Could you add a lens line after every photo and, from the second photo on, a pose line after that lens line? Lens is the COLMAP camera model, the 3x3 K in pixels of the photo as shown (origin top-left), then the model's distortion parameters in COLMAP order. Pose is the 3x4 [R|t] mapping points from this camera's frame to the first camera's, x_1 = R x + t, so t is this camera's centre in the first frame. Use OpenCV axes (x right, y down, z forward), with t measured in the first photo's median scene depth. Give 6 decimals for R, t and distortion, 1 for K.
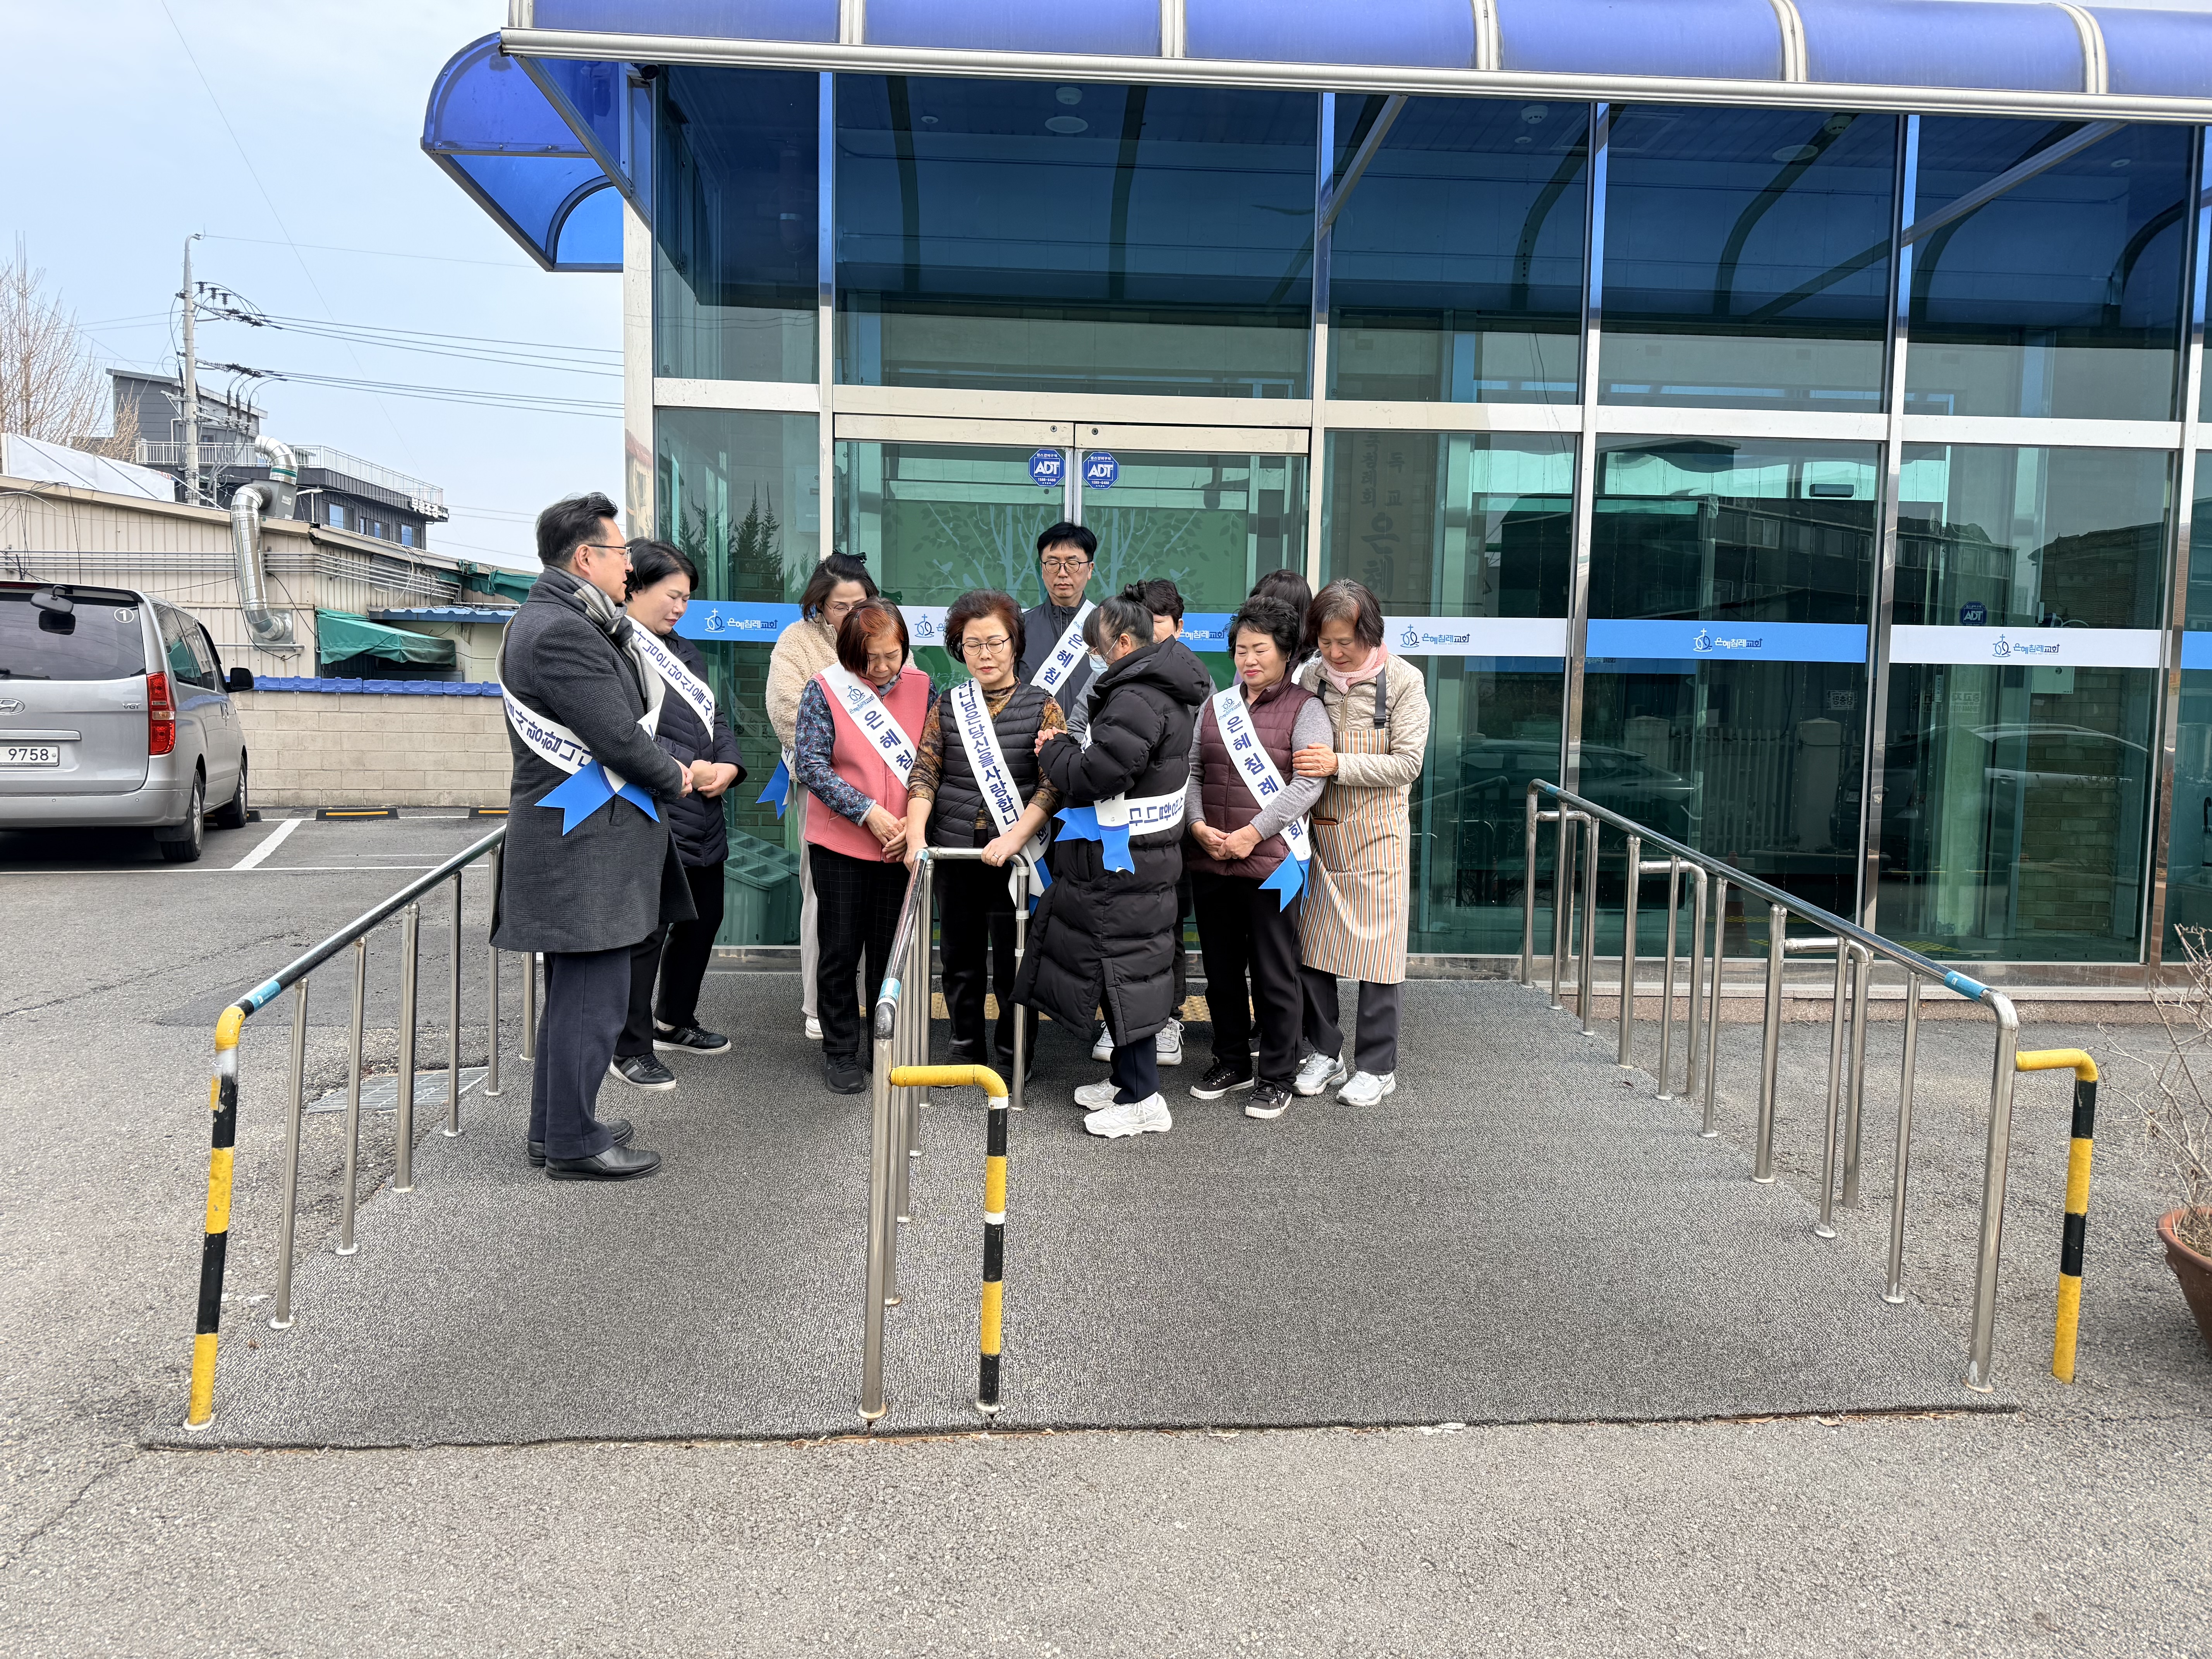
lens RADIAL K [[1546.1, 0, 1110.7], [0, 1546.1, 839.3], [0, 0, 1]] dist [0.059050, -0.067999]
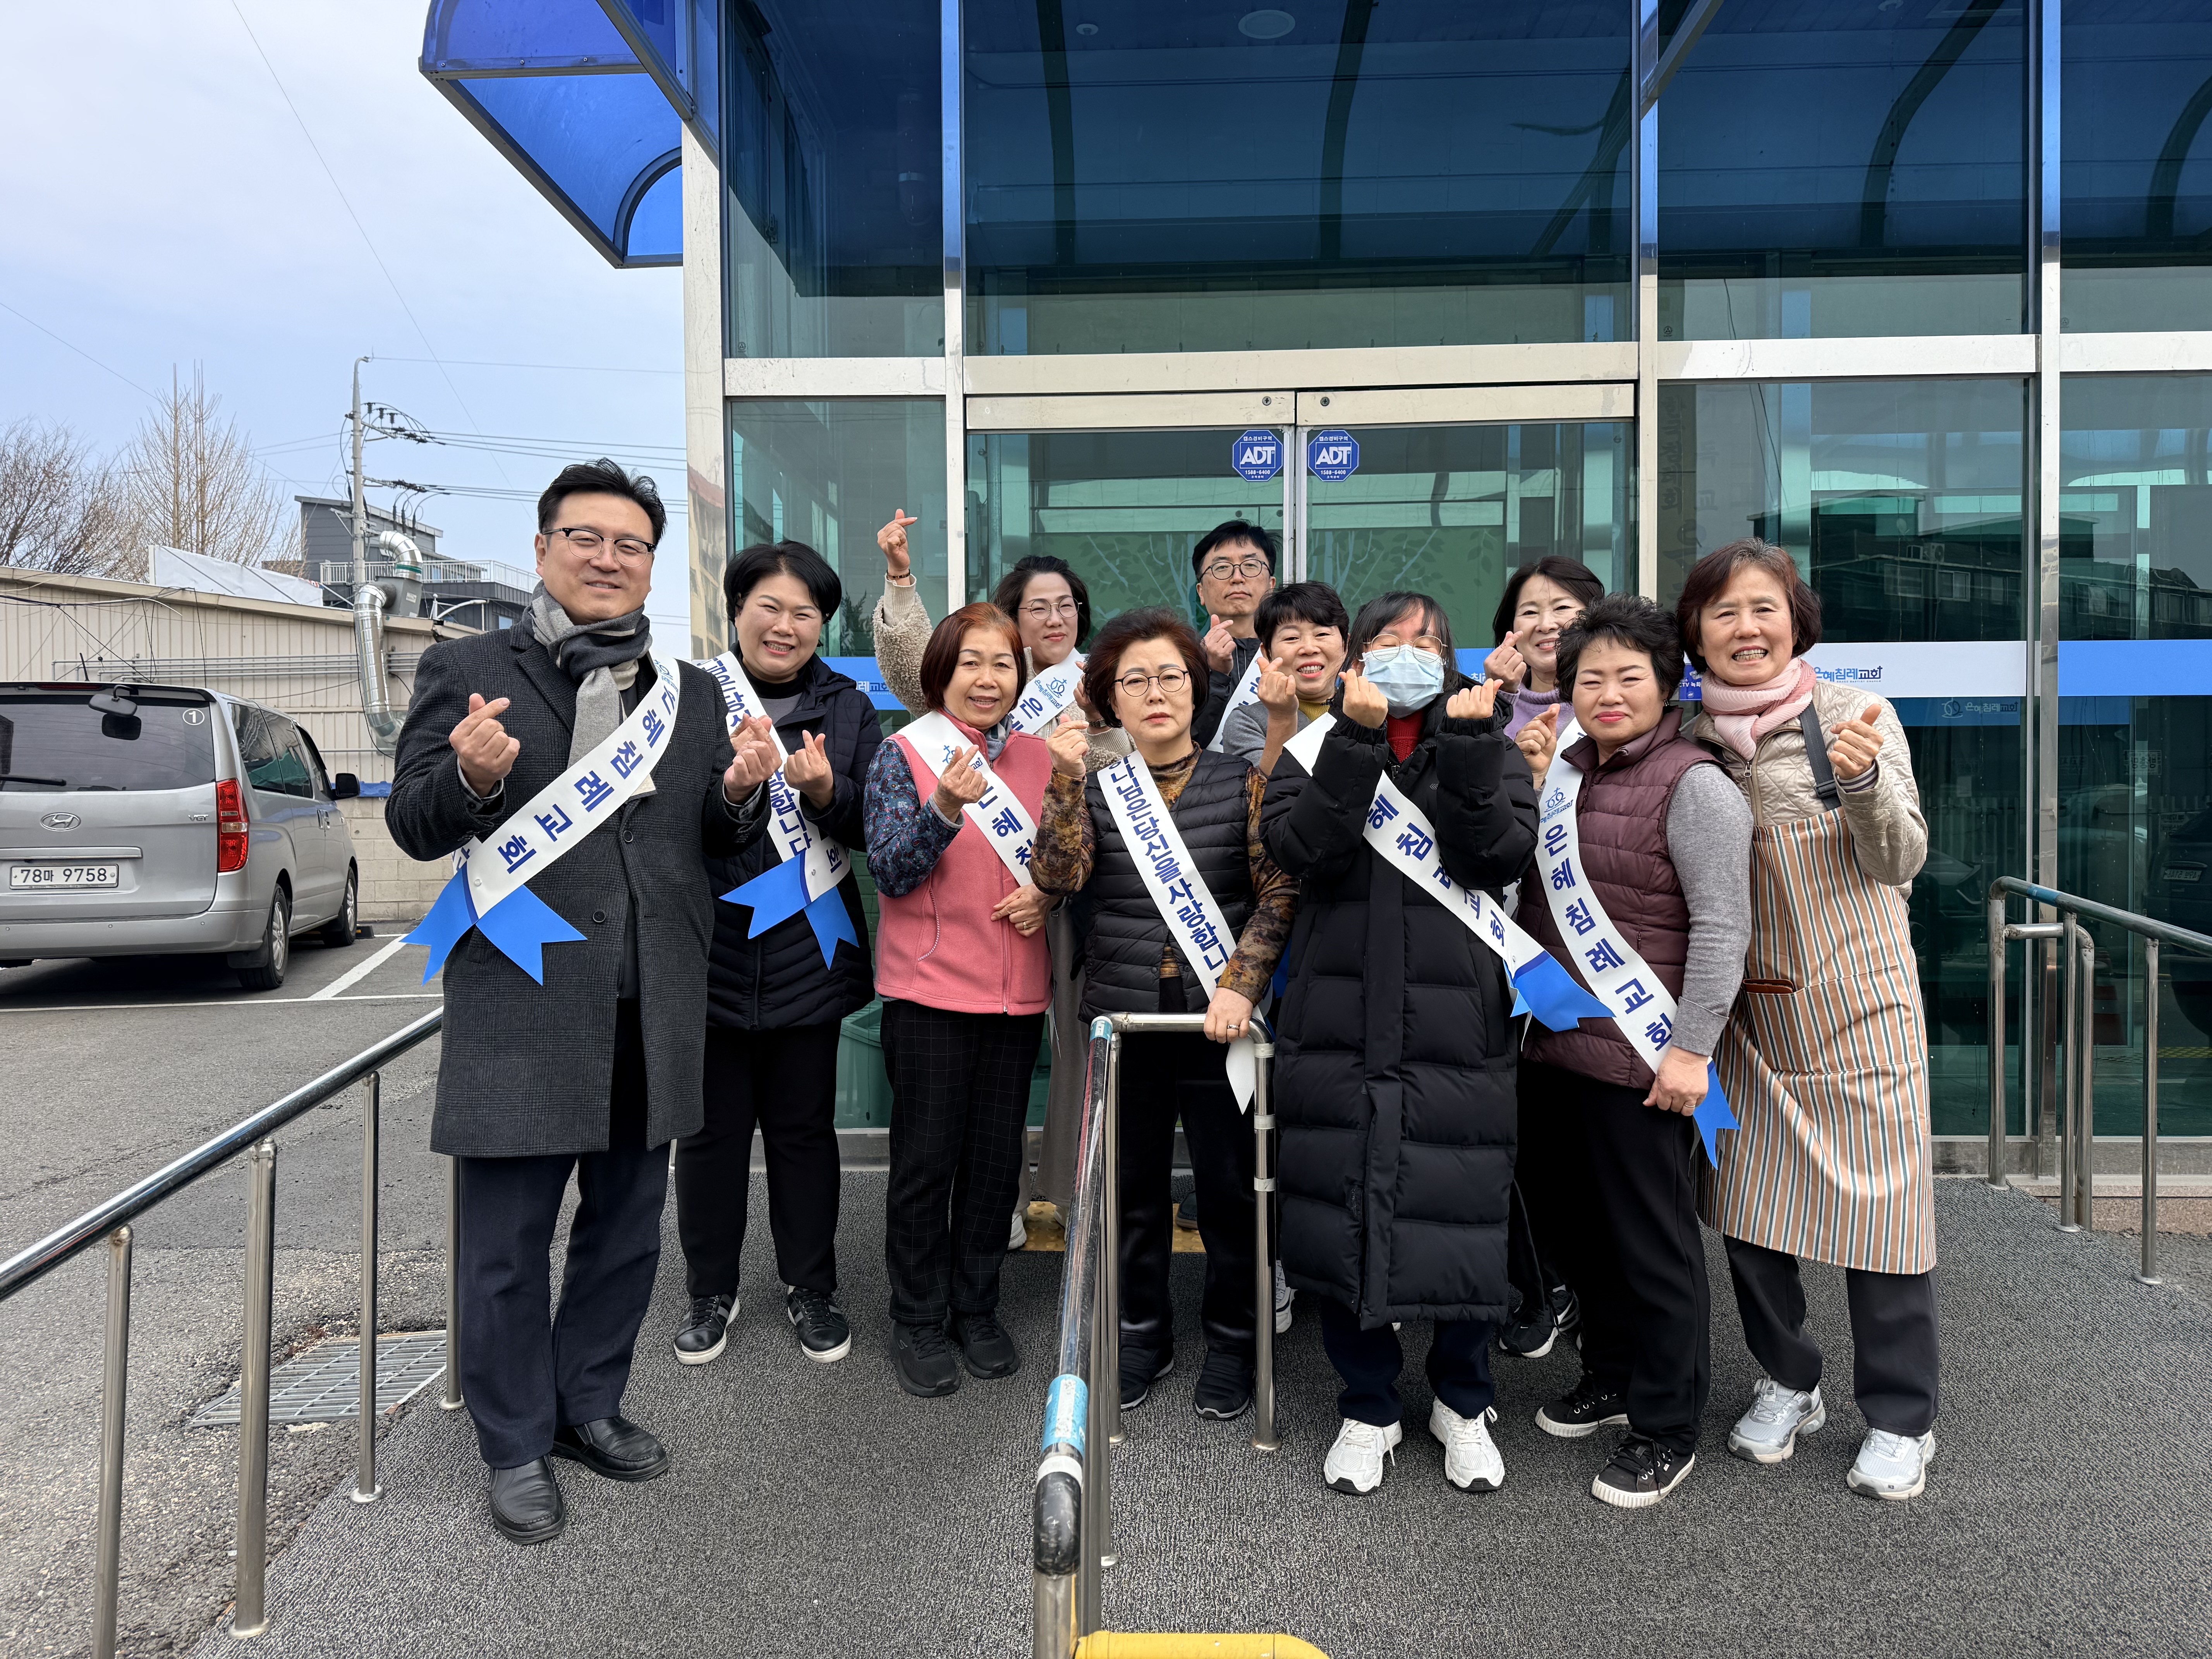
lens RADIAL K [[1546.1, 0, 1114.7], [0, 1546.1, 833.7], [0, 0, 1]] dist [0.059050, -0.067999]
pose [[0.995463, -0.023546, -0.092195, -0.035816], [0.018039, 0.998029, -0.060112, -0.018593], [0.093429, 0.058176, 0.993925, 0.231790]]
